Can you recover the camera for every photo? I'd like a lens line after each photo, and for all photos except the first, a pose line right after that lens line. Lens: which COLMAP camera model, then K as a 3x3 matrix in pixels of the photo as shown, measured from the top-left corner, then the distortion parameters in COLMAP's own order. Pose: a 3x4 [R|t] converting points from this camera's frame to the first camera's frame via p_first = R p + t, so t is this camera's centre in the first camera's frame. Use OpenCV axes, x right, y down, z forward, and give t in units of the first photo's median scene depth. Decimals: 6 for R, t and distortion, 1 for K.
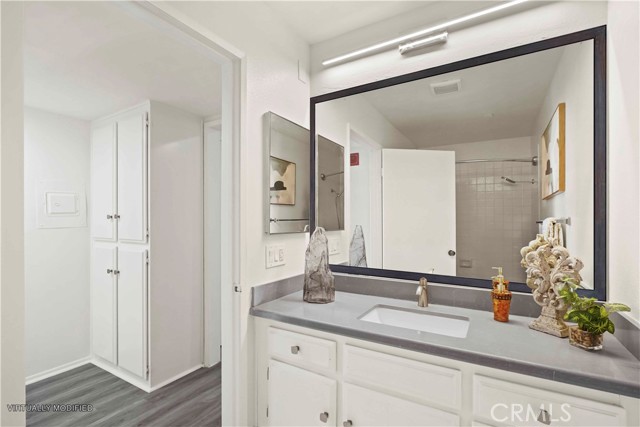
lens RADIAL K [[293.6, 0, 320.0], [0, 293.6, 223.3], [0, 0, 1]] dist [-0.002365, 0.000278]
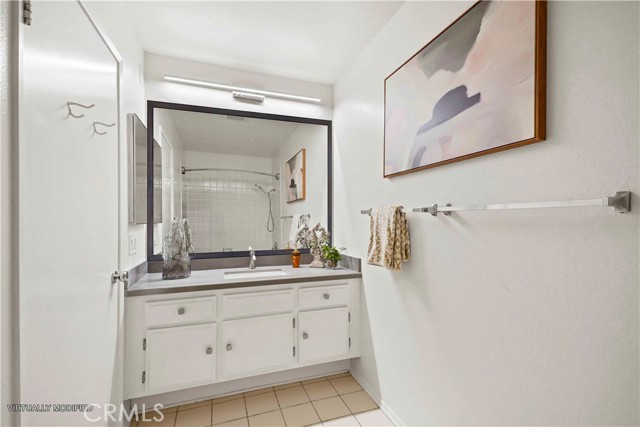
lens RADIAL K [[289.0, 0, 321.4], [0, 289.0, 225.2], [0, 0, 1]] dist [0.000842, 0.000131]
pose [[0.634364, -0.013252, 0.772921, -0.555017], [0.002514, 0.999883, 0.015080, 0.028447], [-0.773031, -0.007623, 0.634323, -0.230326]]
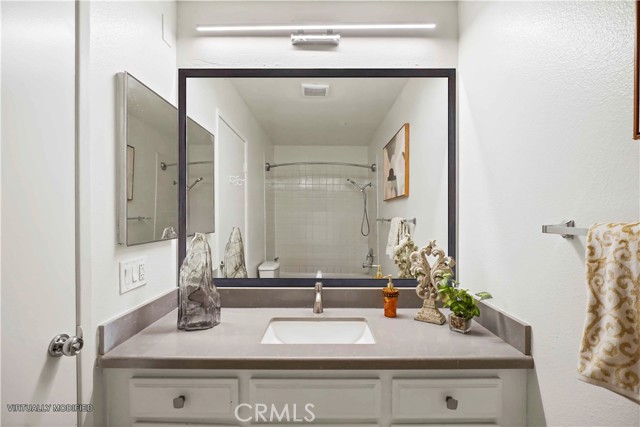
lens RADIAL K [[293.6, 0, 321.3], [0, 293.6, 219.1], [0, 0, 1]] dist [-0.014011, 0.000467]
pose [[0.862424, -0.008117, 0.506122, -0.120436], [0.004176, 0.999951, 0.008921, -0.030780], [-0.506170, -0.005580, 0.862416, 0.154939]]
